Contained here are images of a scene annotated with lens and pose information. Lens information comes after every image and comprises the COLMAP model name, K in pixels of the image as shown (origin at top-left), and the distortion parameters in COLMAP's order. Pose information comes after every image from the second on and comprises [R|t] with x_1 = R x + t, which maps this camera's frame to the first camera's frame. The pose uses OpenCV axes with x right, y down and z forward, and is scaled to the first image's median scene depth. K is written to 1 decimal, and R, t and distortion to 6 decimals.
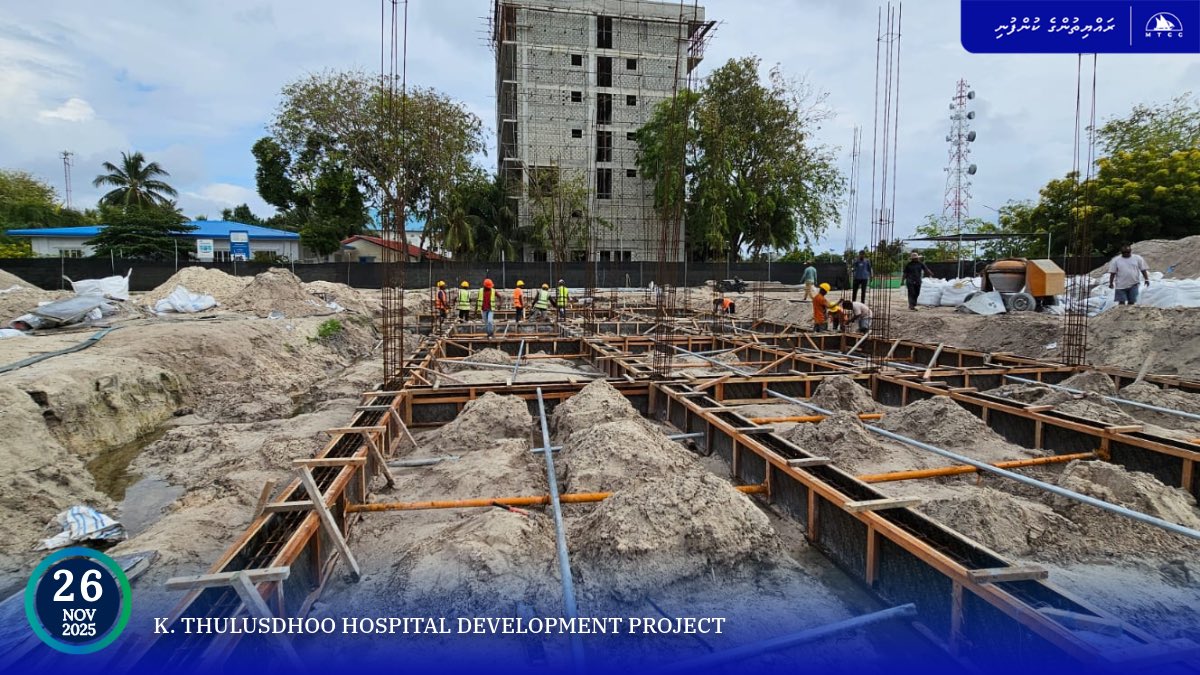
lens RADIAL K [[588.8, 0, 593.2], [0, 588.8, 330.6], [0, 0, 1]] dist [-0.000411, -0.000354]
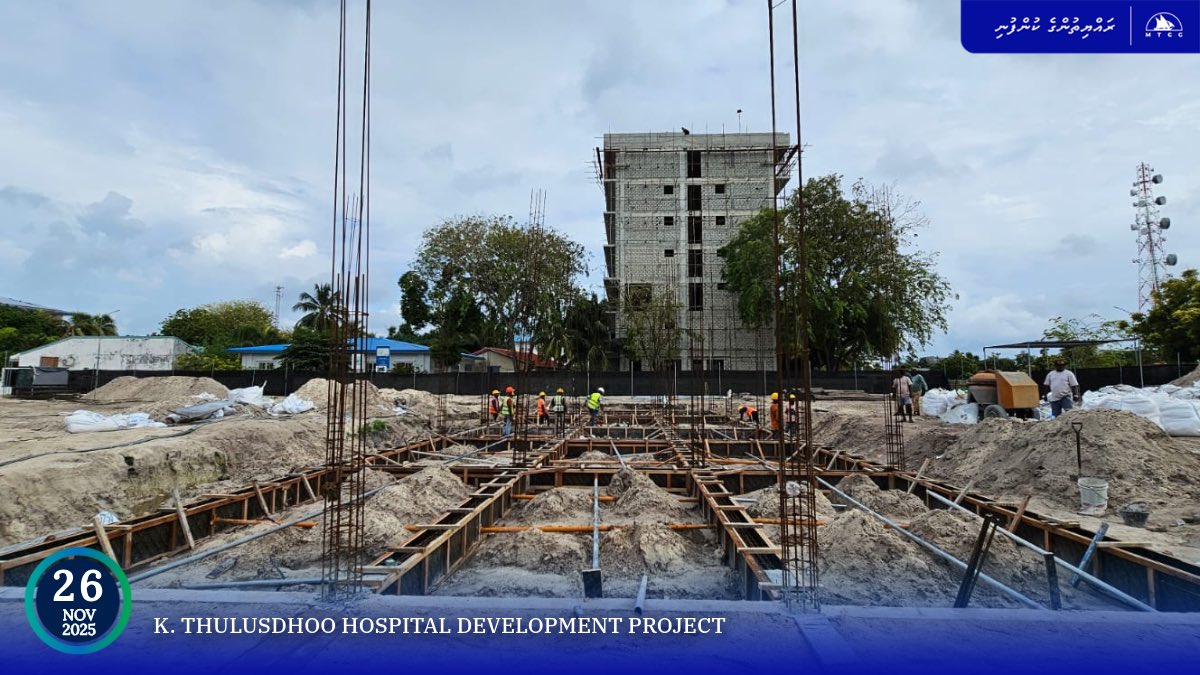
lens RADIAL K [[588.8, 0, 593.2], [0, 588.8, 330.6], [0, 0, 1]] dist [-0.000411, -0.000354]
pose [[0.969249, -0.021172, -0.245169, 0.101136], [-0.022945, 0.984176, -0.175699, 0.001053], [0.245010, 0.175922, 0.953426, -0.049084]]
